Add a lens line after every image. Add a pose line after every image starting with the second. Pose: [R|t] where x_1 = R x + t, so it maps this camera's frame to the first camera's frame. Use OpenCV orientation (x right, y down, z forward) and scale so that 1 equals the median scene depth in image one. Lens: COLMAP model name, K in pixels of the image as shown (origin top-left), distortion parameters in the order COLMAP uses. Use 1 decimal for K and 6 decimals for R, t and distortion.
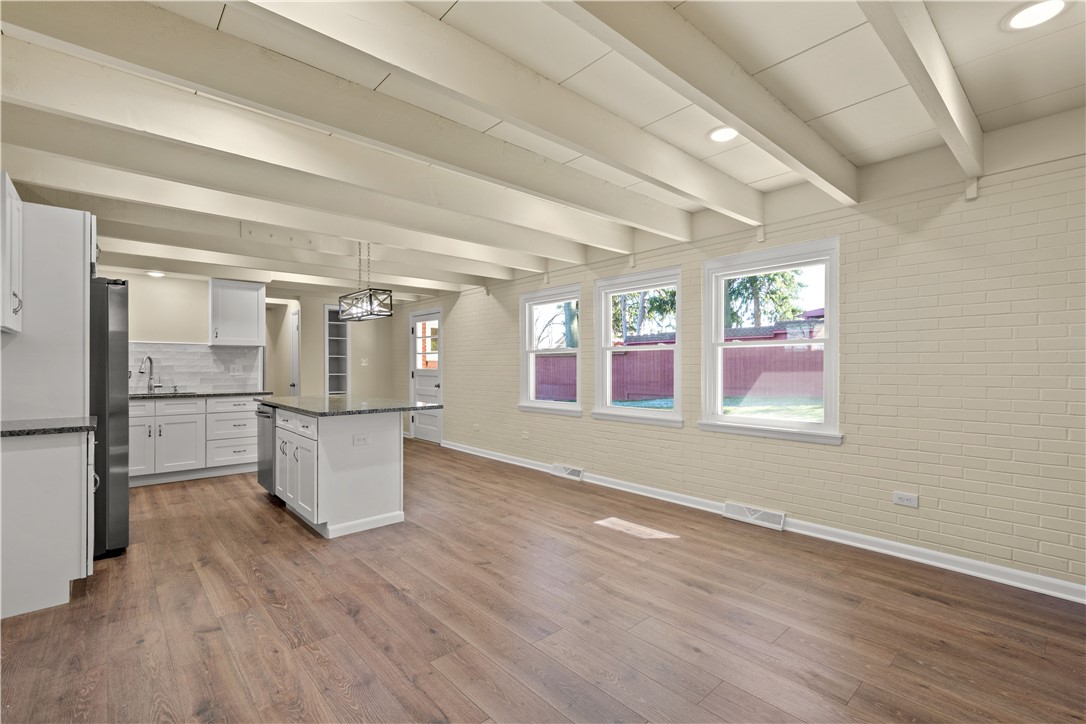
lens RADIAL K [[482.6, 0, 549.3], [0, 482.6, 365.0], [0, 0, 1]] dist [-0.000251, -0.000347]
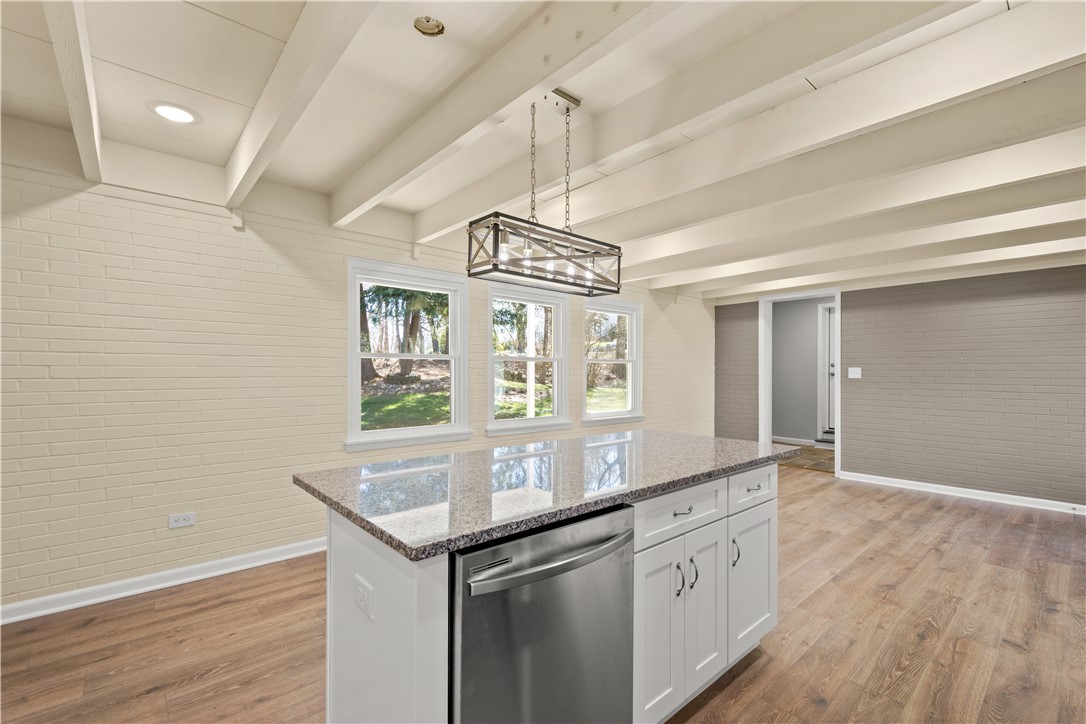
lens RADIAL K [[482.6, 0, 550.1], [0, 482.6, 367.3], [0, 0, 1]] dist [-0.000251, -0.000347]
pose [[0.008222, 0.012571, 0.999887, -1.551736], [-0.004590, 0.999911, -0.012533, -0.009604], [-0.999956, -0.004486, 0.008279, 1.766414]]
